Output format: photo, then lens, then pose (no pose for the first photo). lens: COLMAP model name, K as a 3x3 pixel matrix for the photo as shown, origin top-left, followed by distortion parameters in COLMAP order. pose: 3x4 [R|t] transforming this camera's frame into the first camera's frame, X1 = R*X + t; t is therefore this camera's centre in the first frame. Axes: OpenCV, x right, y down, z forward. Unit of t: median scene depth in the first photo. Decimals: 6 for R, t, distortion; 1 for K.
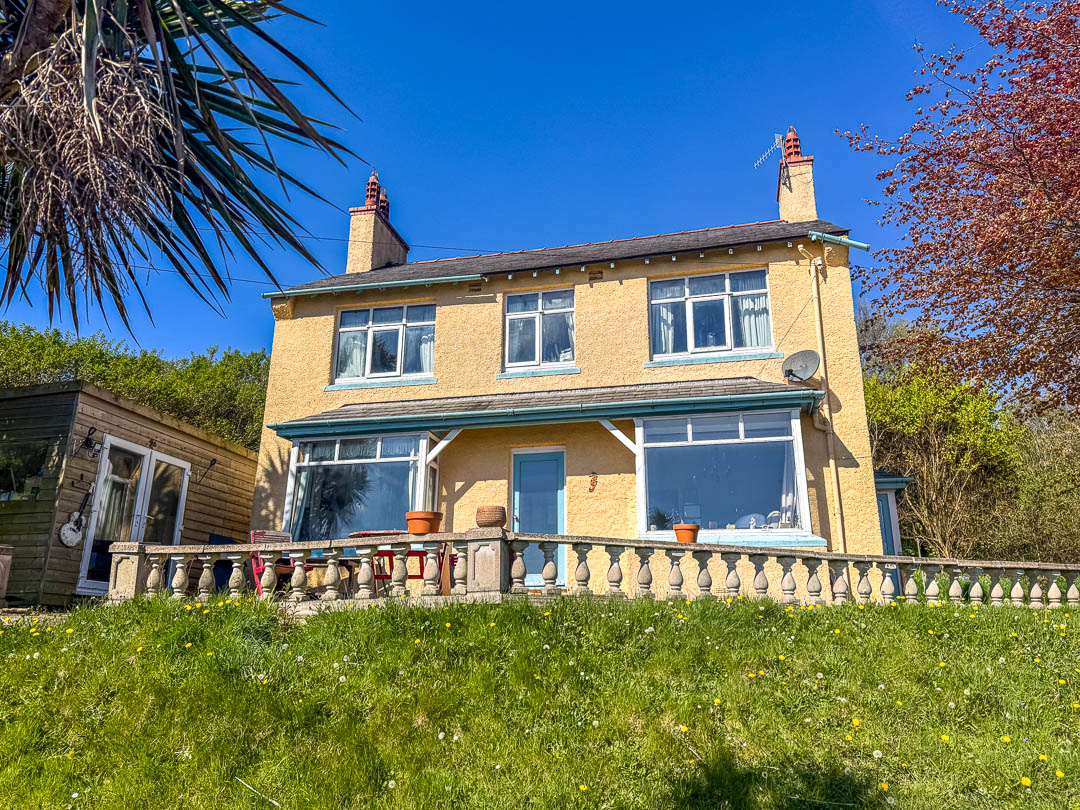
lens RADIAL K [[759.6, 0, 544.1], [0, 759.6, 408.6], [0, 0, 1]] dist [0.107709, -0.175993]
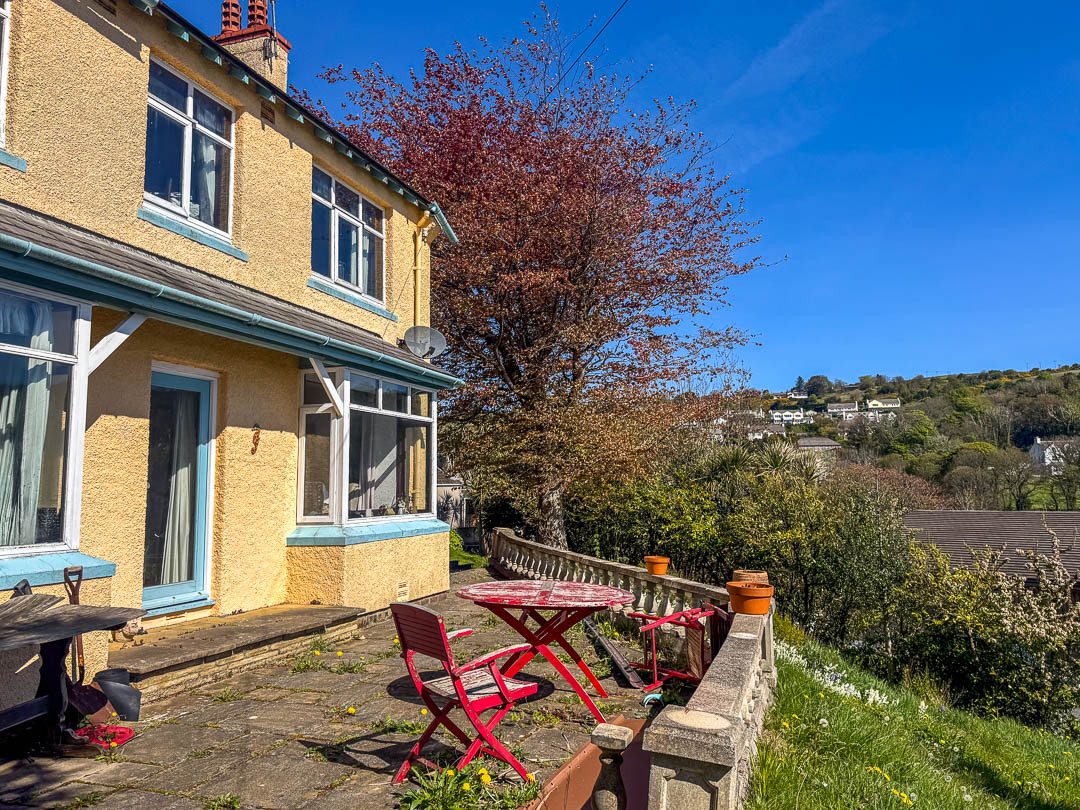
lens RADIAL K [[759.6, 0, 544.1], [0, 759.6, 408.6], [0, 0, 1]] dist [0.107709, -0.175993]
pose [[0.091168, 0.096702, 0.991129, -0.545422], [-0.282119, 0.957007, -0.067422, 0.042955], [-0.955038, -0.273470, 0.114530, 0.651780]]
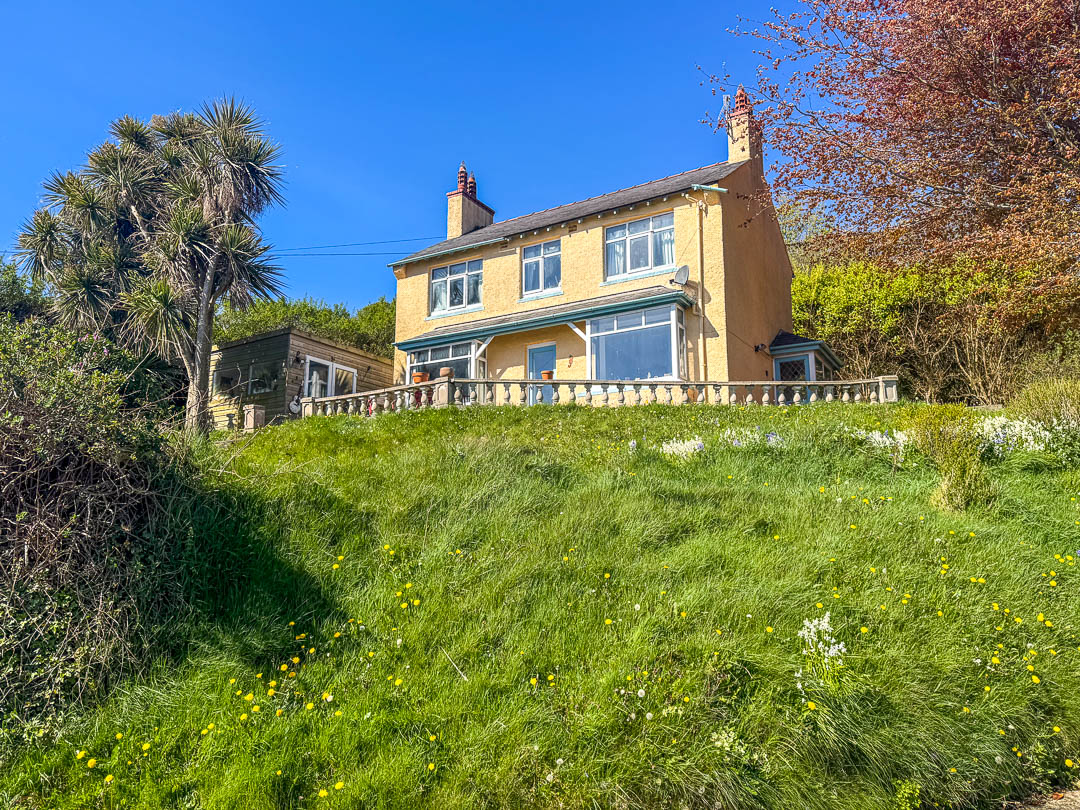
lens RADIAL K [[759.6, 0, 544.1], [0, 759.6, 408.6], [0, 0, 1]] dist [0.107709, -0.175993]
pose [[0.956239, -0.064405, -0.285411, 0.442974], [0.095458, 0.990769, 0.096249, 0.033233], [0.276578, -0.119282, 0.953560, -0.552055]]
